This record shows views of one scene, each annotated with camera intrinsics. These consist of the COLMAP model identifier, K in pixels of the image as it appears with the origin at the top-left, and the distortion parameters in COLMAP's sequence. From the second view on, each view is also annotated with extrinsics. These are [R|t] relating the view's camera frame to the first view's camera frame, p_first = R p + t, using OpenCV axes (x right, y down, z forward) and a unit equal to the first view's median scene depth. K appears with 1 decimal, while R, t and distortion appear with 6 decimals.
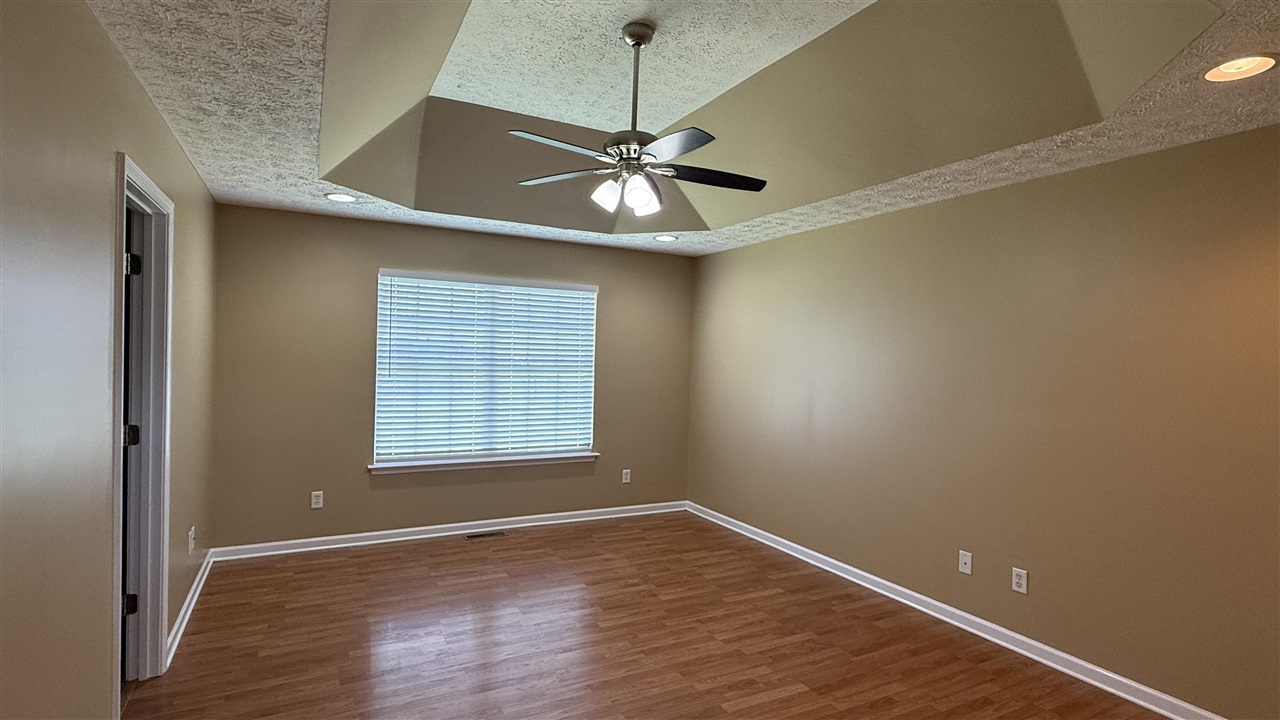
lens RADIAL K [[634.3, 0, 640.2], [0, 634.3, 356.5], [0, 0, 1]] dist [0.003436, -0.000256]
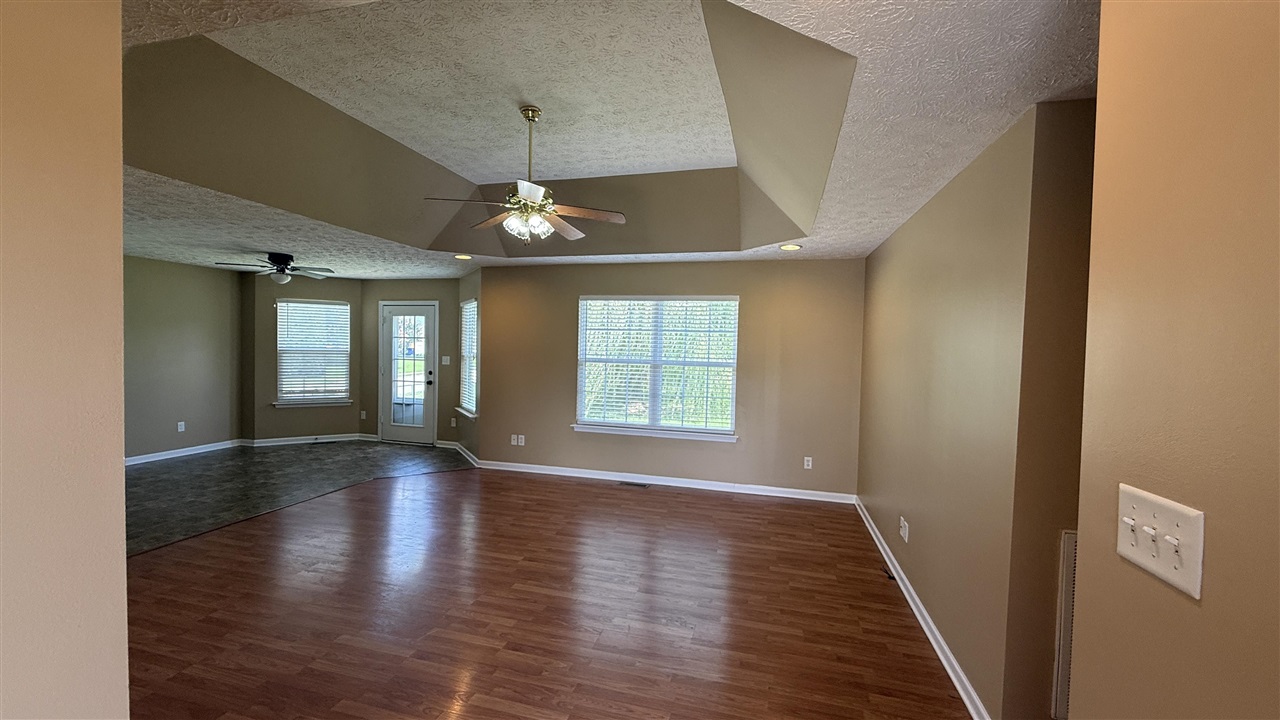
lens RADIAL K [[506.8, 0, 642.4], [0, 506.8, 364.1], [0, 0, 1]] dist [-0.000324, -0.000046]
pose [[0.741824, 0.016339, -0.670395, 0.466422], [-0.011669, 0.999866, 0.011456, 0.011320], [0.670493, -0.000675, 0.741916, 0.162623]]
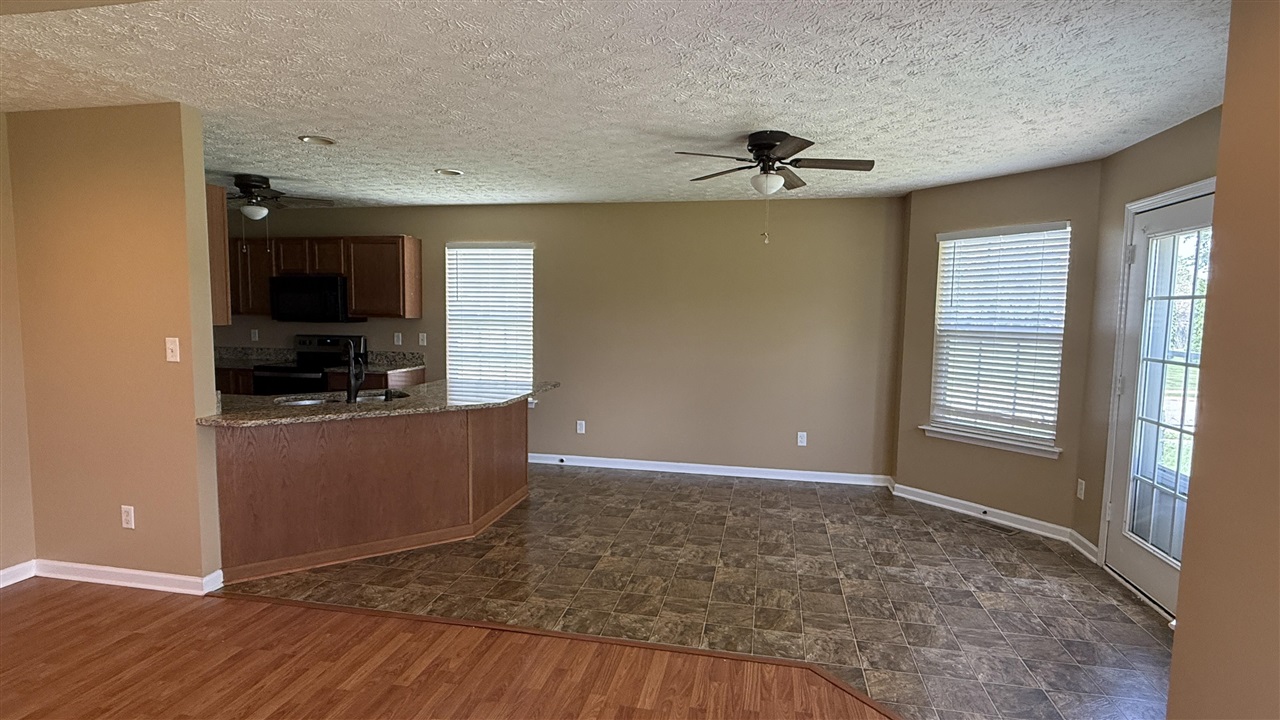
lens RADIAL K [[634.3, 0, 640.5], [0, 634.3, 367.6], [0, 0, 1]] dist [0.003436, -0.000256]
pose [[-0.628631, 0.038542, -0.776748, 0.252556], [-0.035212, 0.996336, 0.077936, 0.007045], [0.776906, 0.076344, -0.624971, 0.358666]]
